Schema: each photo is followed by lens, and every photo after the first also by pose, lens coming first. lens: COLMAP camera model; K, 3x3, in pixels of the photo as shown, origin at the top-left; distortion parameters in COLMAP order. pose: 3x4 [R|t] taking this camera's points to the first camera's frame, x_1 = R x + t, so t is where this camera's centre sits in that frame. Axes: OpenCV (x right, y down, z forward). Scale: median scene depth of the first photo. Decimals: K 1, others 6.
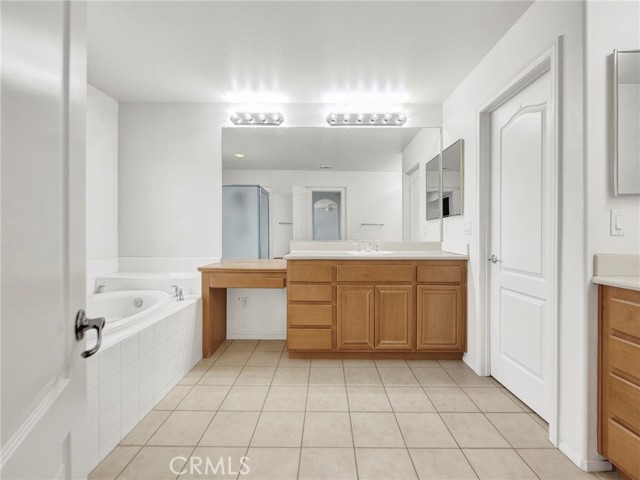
lens RADIAL K [[255.3, 0, 325.4], [0, 255.3, 237.6], [0, 0, 1]] dist [0.003094, 0.000042]
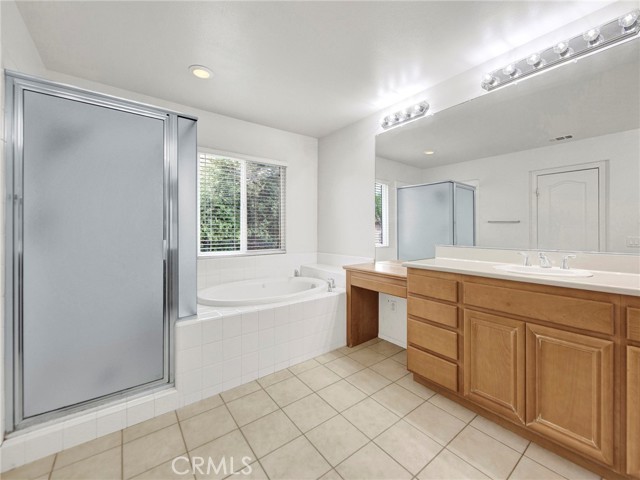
lens RADIAL K [[255.3, 0, 326.0], [0, 255.3, 234.9], [0, 0, 1]] dist [0.003094, 0.000042]
pose [[0.641074, 0.008451, -0.767433, 0.353341], [-0.012858, 0.999917, 0.000270, -0.022606], [0.767371, 0.009694, 0.641130, 0.214323]]
